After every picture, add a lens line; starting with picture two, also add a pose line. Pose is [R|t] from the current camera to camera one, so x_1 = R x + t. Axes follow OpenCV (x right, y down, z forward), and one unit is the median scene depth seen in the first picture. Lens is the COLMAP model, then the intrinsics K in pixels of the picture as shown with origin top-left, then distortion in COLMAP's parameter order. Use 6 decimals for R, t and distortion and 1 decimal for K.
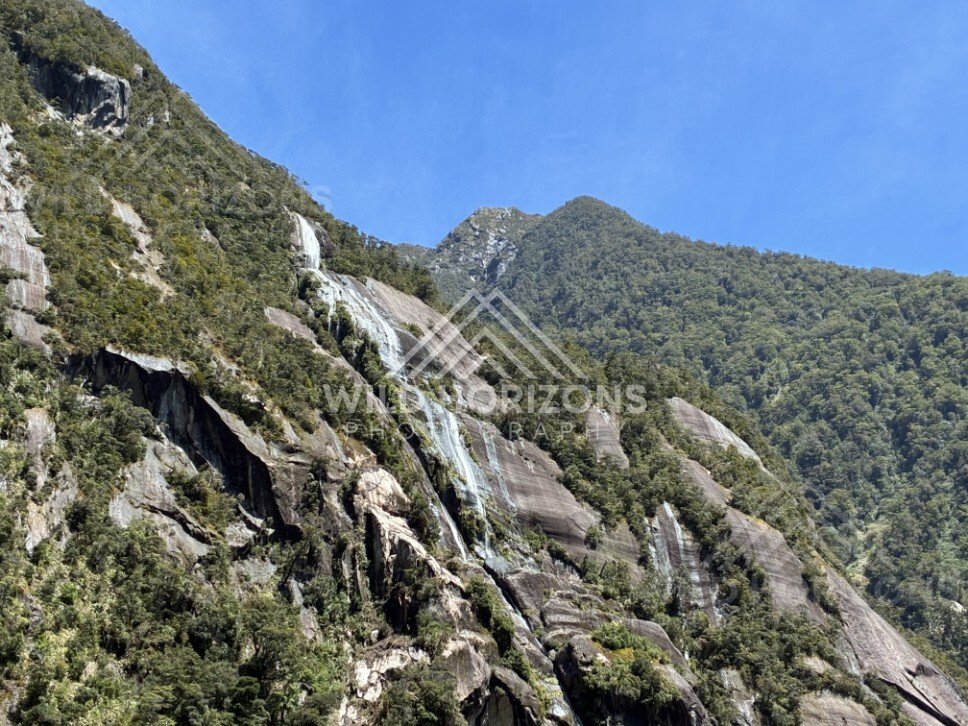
lens RADIAL K [[1463.2, 0, 487.1], [0, 1463.2, 367.8], [0, 0, 1]] dist [0.277828, -1.357870]
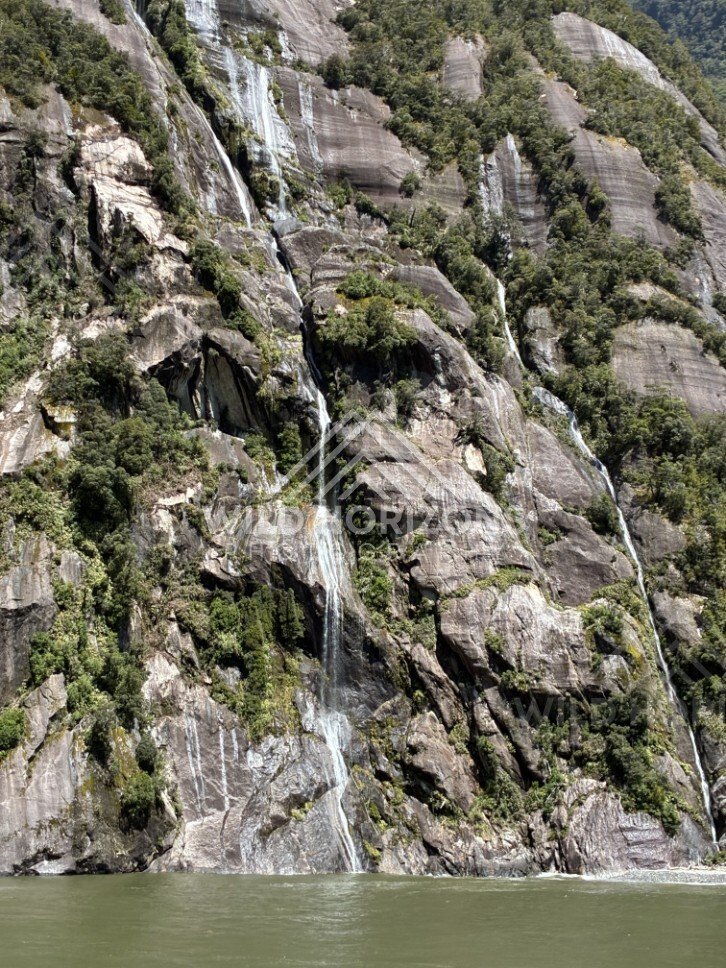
lens RADIAL K [[1463.2, 0, 343.1], [0, 1463.2, 469.2], [0, 0, 1]] dist [0.277828, -1.357870]
pose [[0.951990, -0.071649, -0.297626, 0.312175], [0.147883, 0.958894, 0.242182, 0.060033], [0.268040, -0.274569, 0.923454, 0.094184]]
